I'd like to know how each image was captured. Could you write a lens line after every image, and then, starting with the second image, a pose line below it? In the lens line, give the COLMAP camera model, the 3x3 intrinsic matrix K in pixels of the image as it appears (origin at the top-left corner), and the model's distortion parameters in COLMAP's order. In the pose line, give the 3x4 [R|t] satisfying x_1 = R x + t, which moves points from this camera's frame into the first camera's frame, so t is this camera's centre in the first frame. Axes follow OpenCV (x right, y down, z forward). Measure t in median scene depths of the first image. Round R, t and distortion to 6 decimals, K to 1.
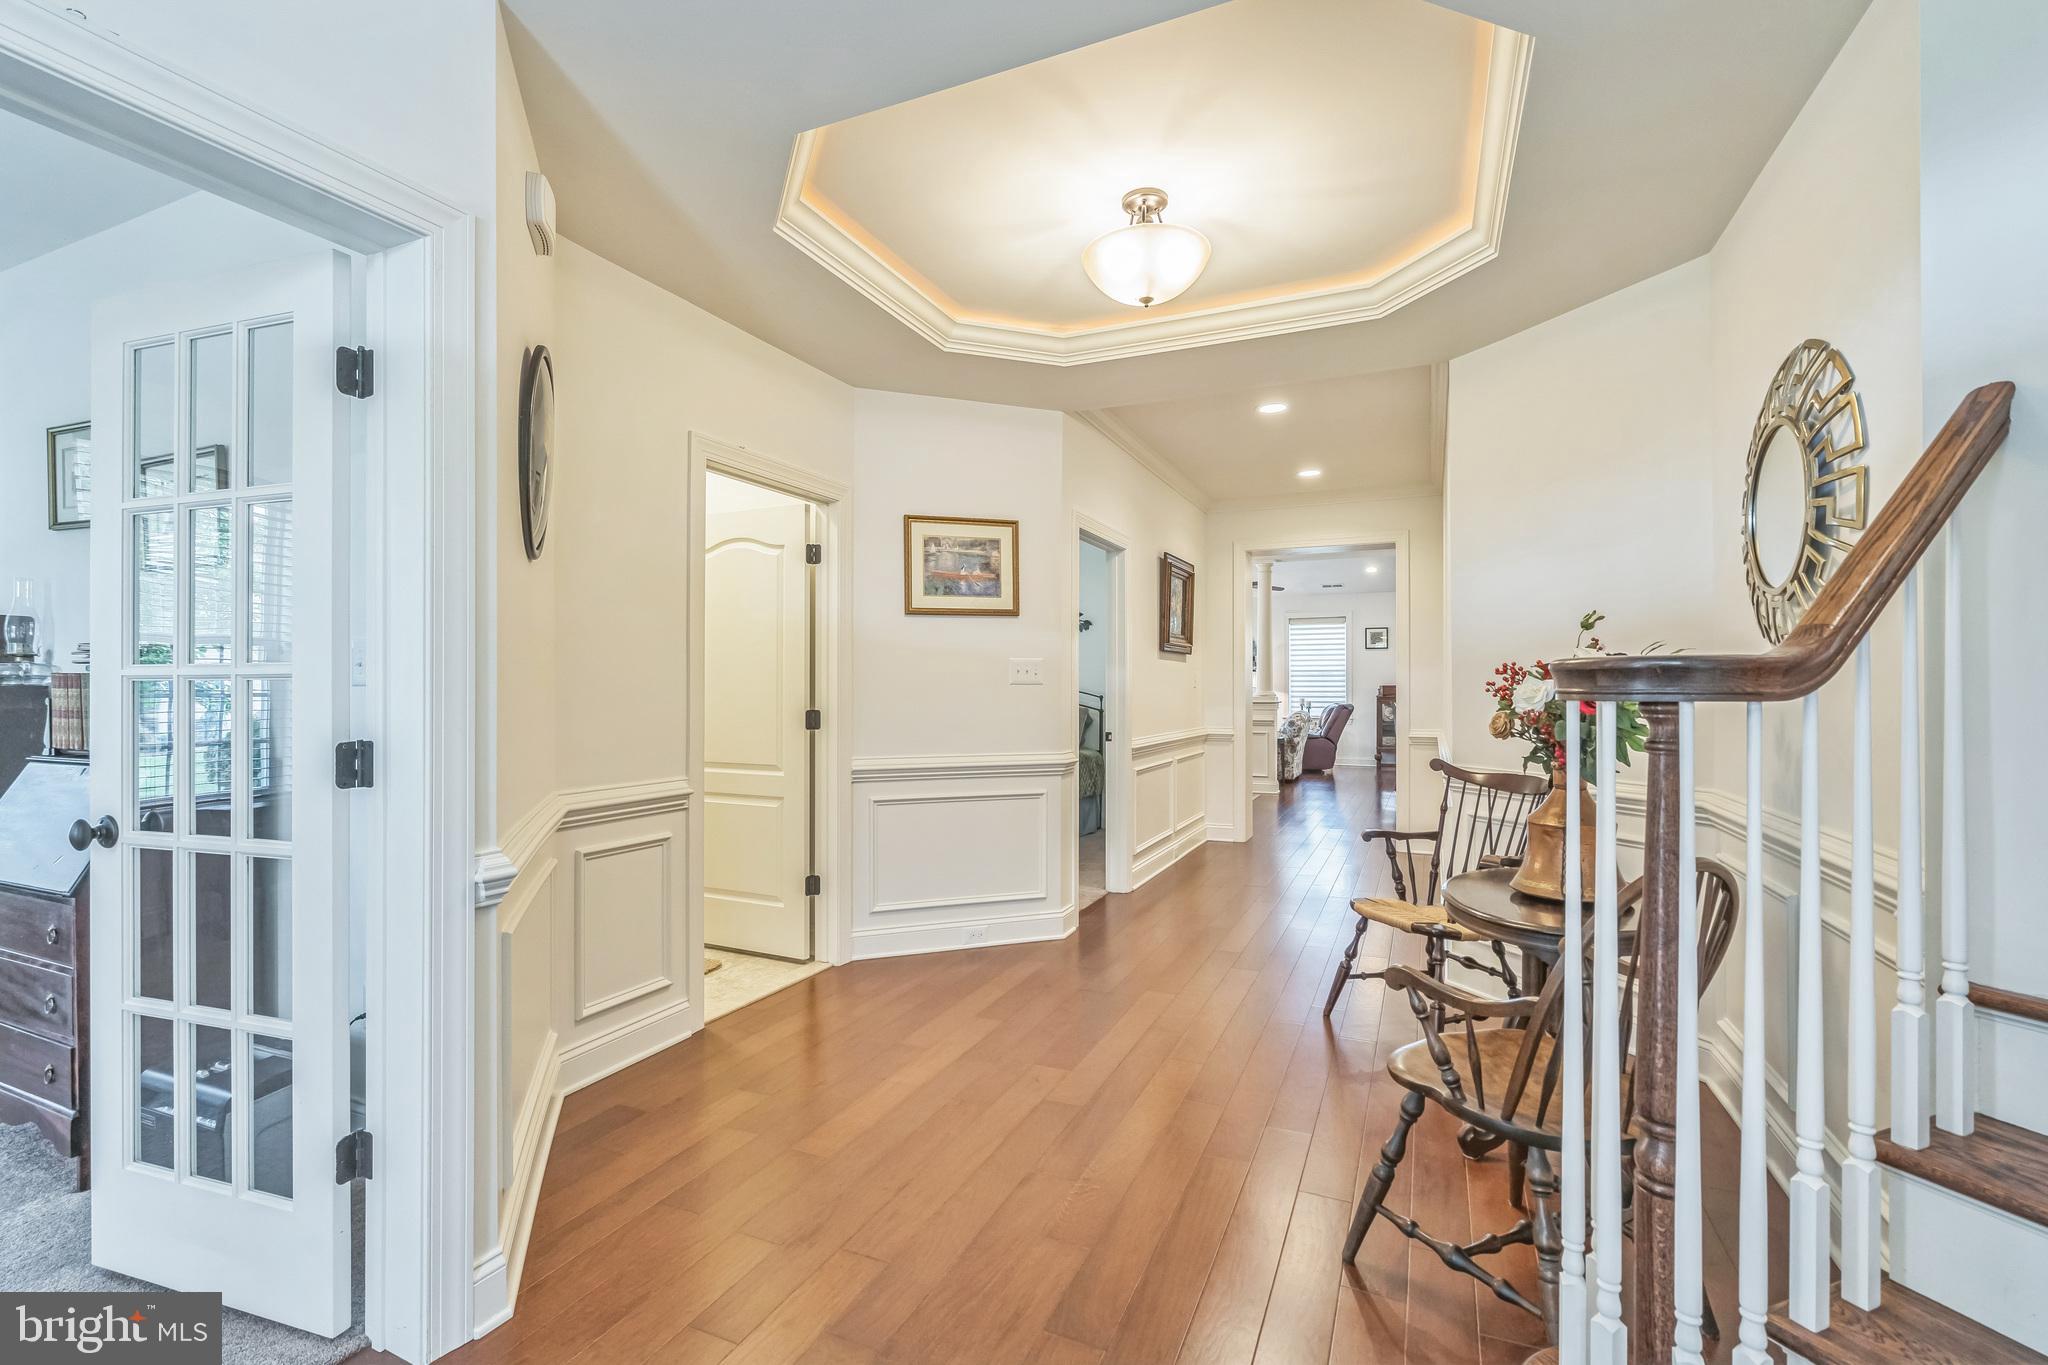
lens RADIAL K [[933.6, 0, 1023.7], [0, 933.6, 687.6], [0, 0, 1]] dist [0.002293, 0.000232]
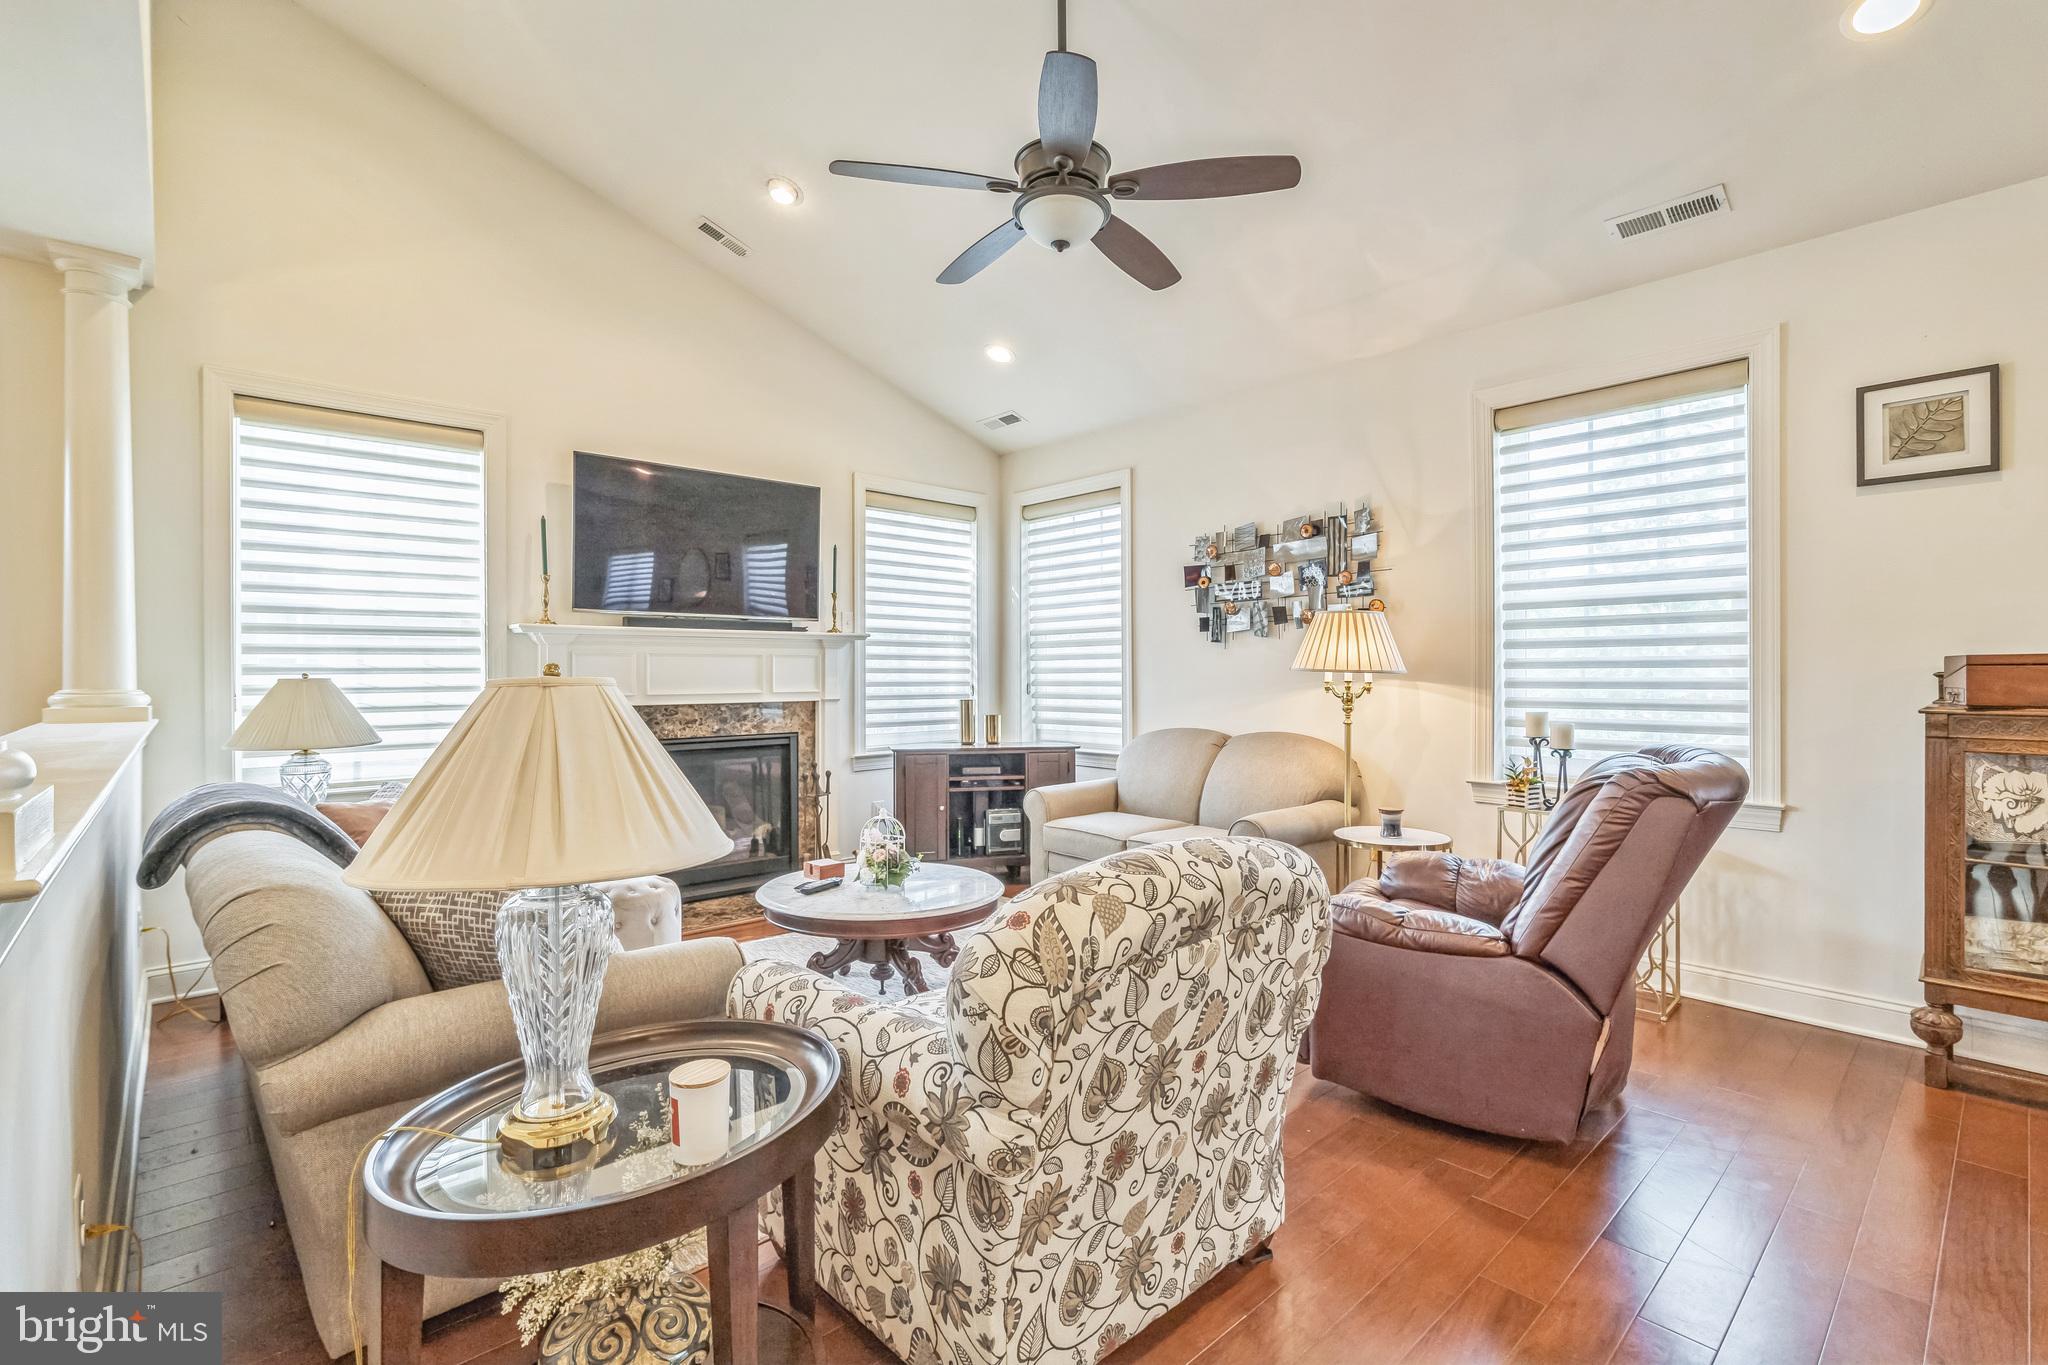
lens RADIAL K [[933.6, 0, 1011.2], [0, 933.6, 680.1], [0, 0, 1]] dist [0.002293, 0.000232]
pose [[0.912307, 0.000547, -0.409506, 0.282255], [0.004456, 0.999927, 0.011261, -0.000598], [0.409482, -0.012098, 0.912238, 0.739998]]
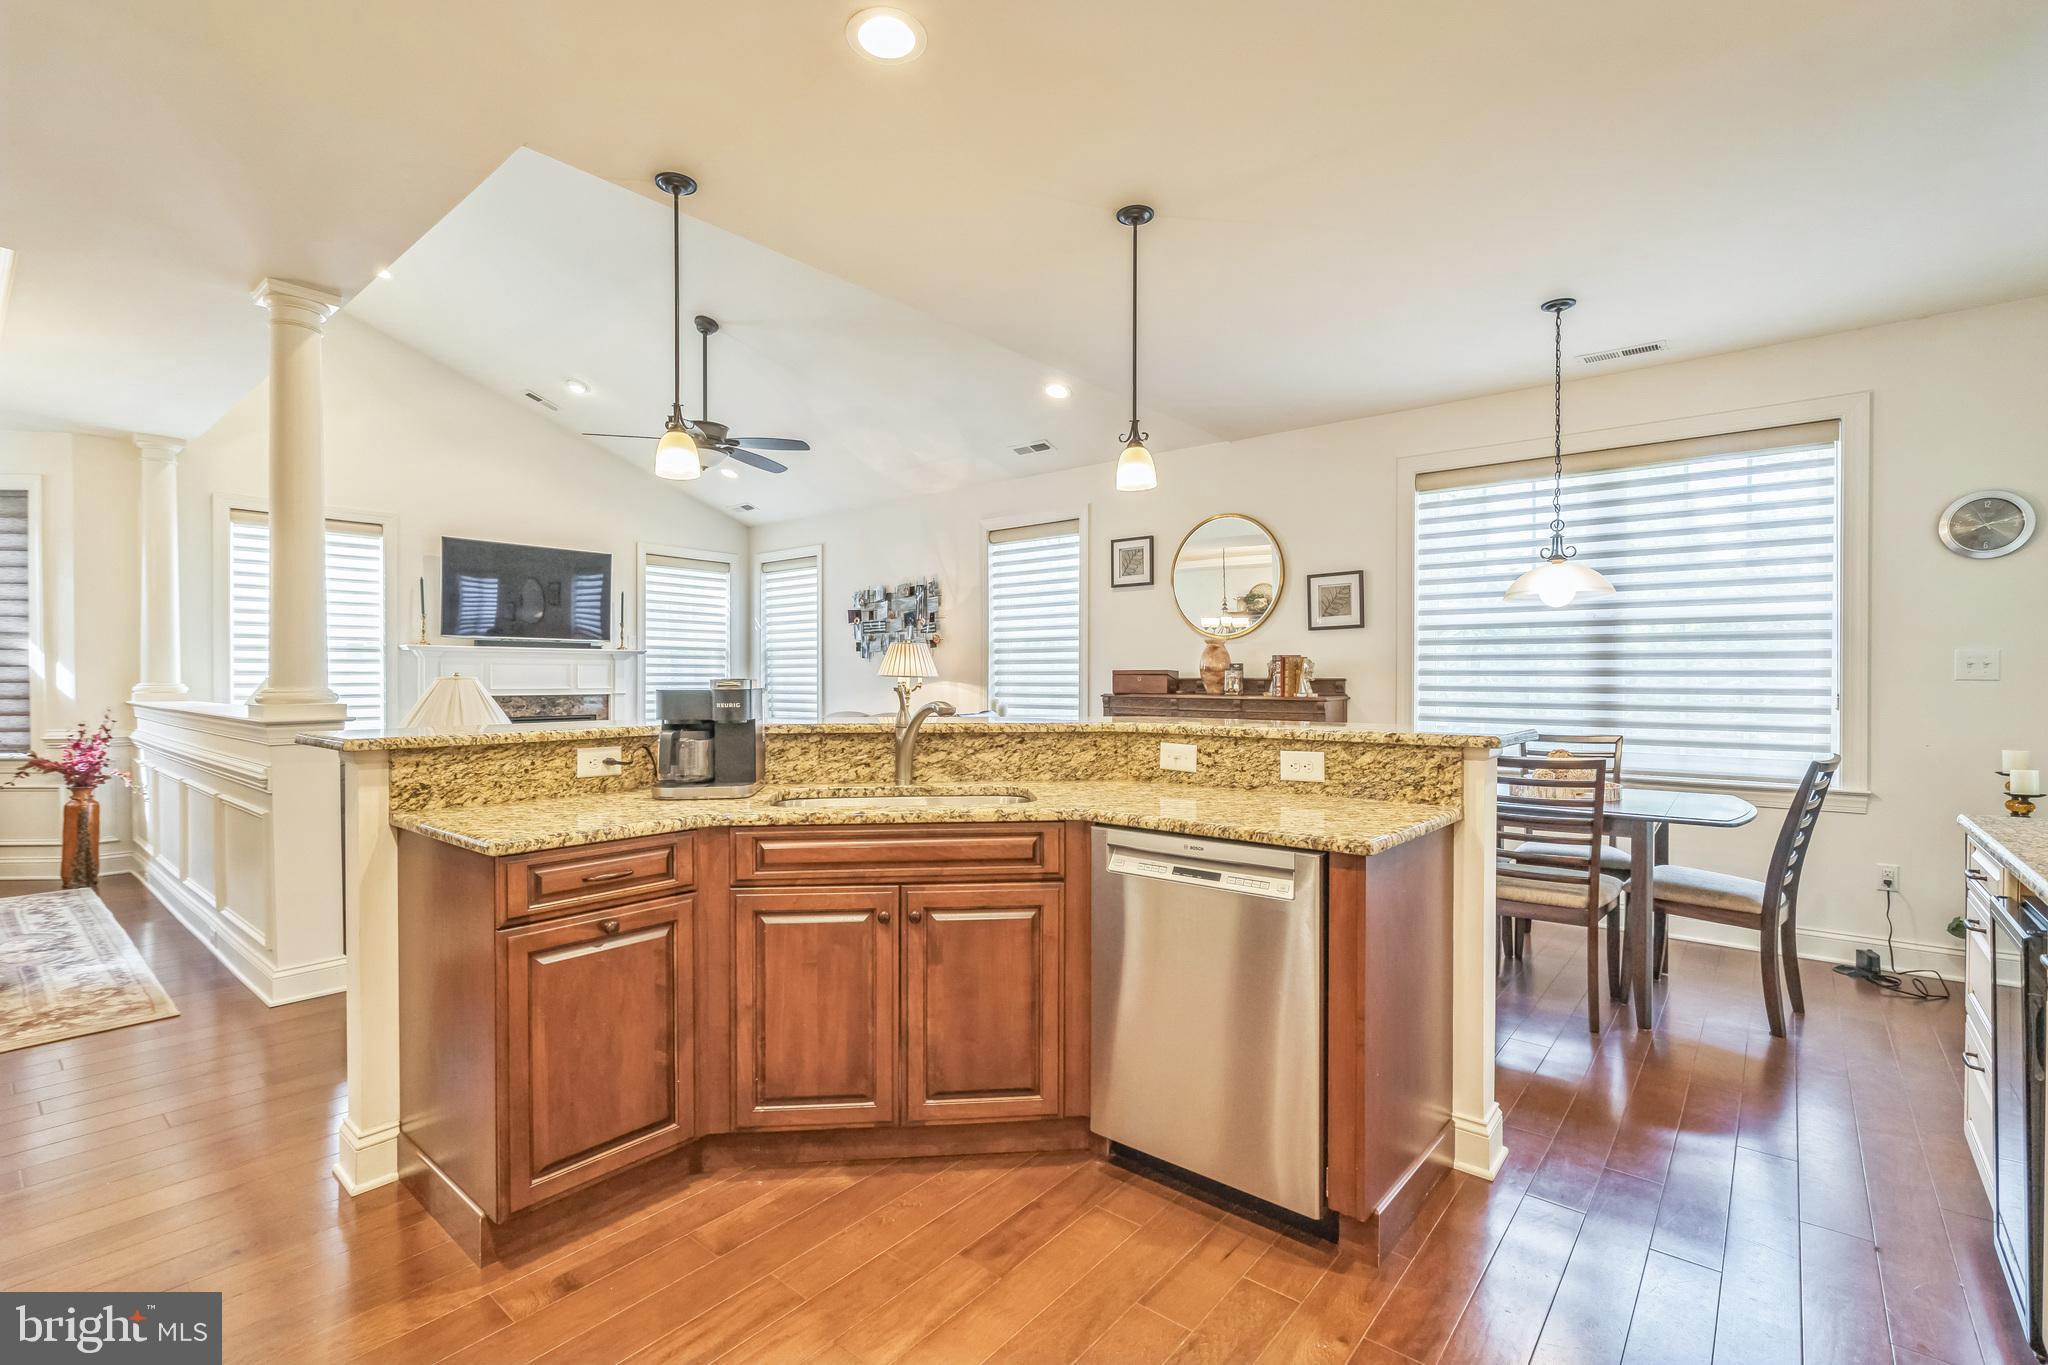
lens RADIAL K [[933.6, 0, 999.0], [0, 933.6, 687.2], [0, 0, 1]] dist [0.002293, 0.000232]
pose [[0.954984, 0.004844, -0.296619, 0.456780], [-0.000707, 0.999901, 0.014052, -0.000885], [0.296658, -0.013210, 0.954893, 0.573481]]
